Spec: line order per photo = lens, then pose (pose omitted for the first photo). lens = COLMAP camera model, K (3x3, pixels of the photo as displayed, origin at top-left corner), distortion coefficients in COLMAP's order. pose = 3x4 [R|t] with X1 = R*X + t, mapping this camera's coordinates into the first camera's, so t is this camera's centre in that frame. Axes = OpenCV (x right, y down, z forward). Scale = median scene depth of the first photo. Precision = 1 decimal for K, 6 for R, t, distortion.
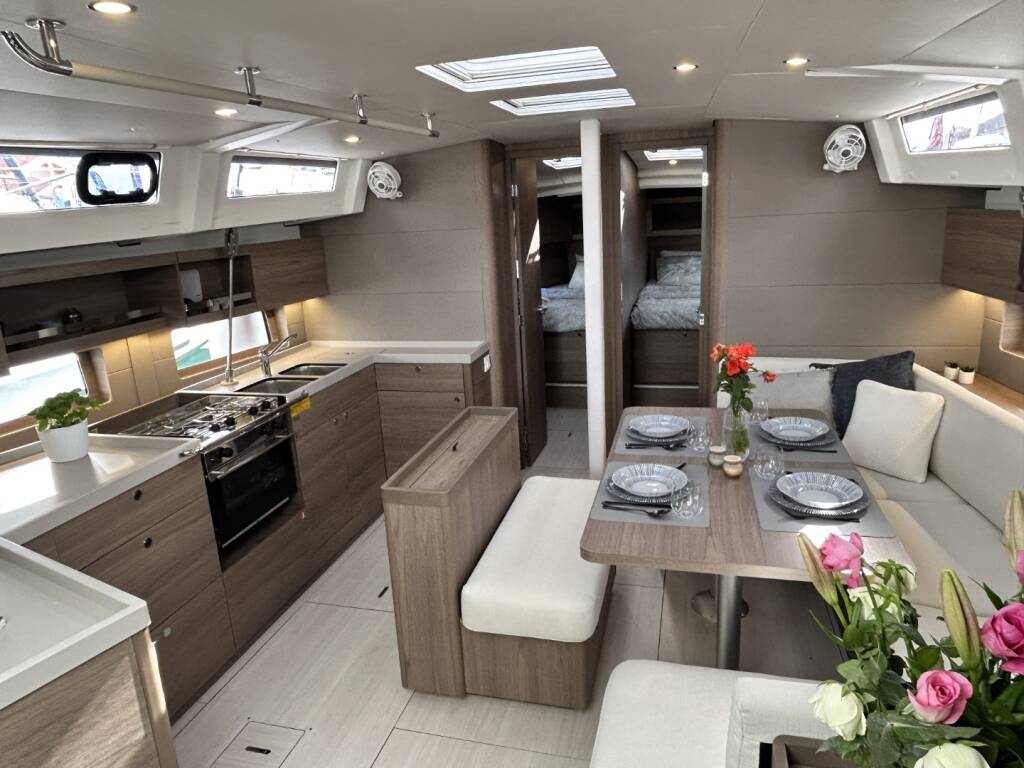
lens RADIAL K [[678.4, 0, 512.0], [0, 678.4, 384.0], [0, 0, 1]] dist [0.000432, -0.000435]
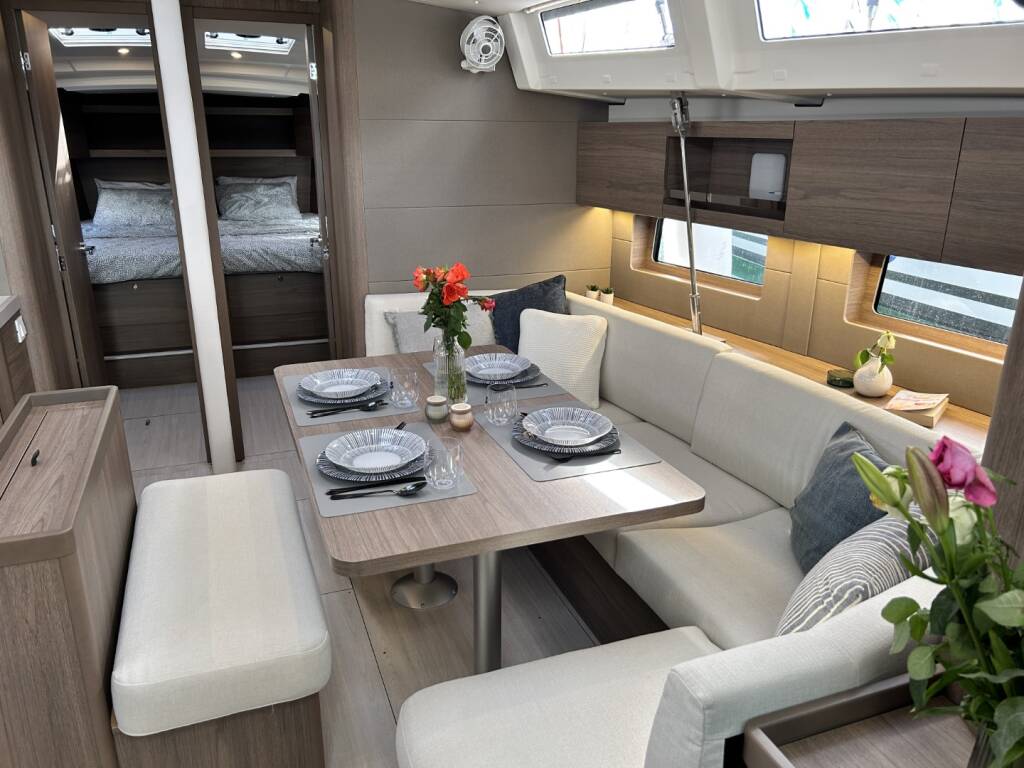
lens RADIAL K [[773.1, 0, 512.0], [0, 773.1, 384.0], [0, 0, 1]] dist [0.070723, -0.088686]
pose [[0.813536, -0.126722, 0.567540, -0.115905], [0.101345, 0.991928, 0.076208, 0.015329], [-0.572616, -0.004480, 0.819812, 0.170022]]
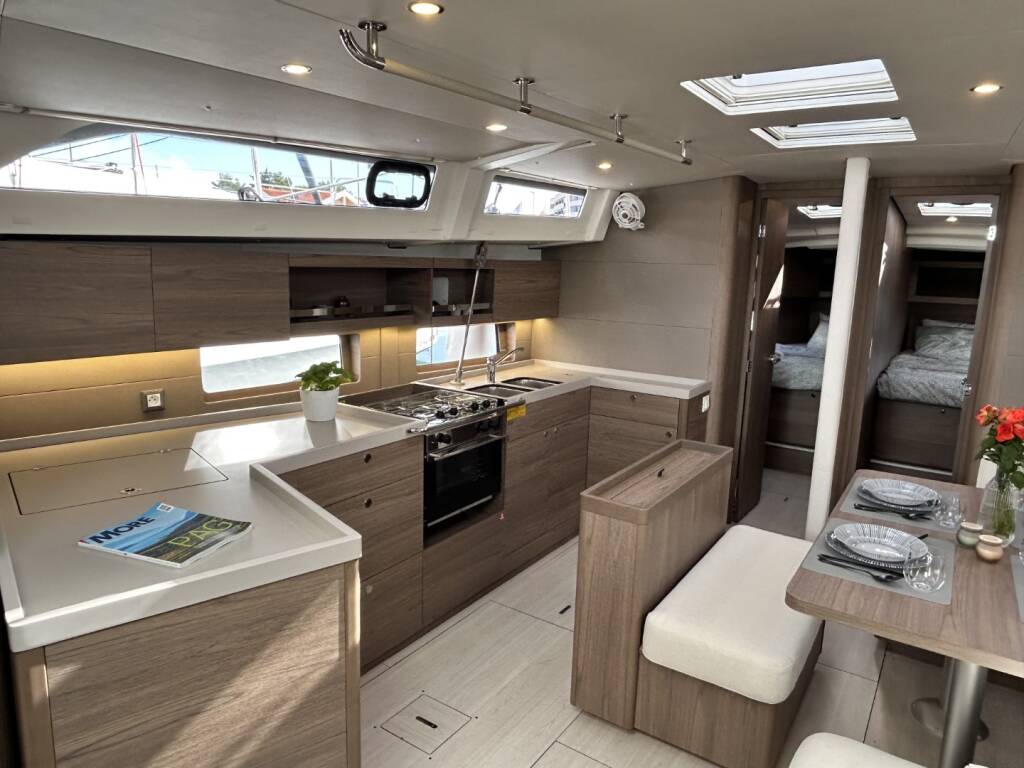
lens RADIAL K [[682.1, 0, 512.0], [0, 682.1, 384.0], [0, 0, 1]] dist [-0.001752, -0.007715]
pose [[0.940799, 0.138863, -0.309215, -0.000789], [-0.161595, 0.985639, -0.049026, 0.046059], [0.297966, 0.096091, 0.949728, -0.000233]]
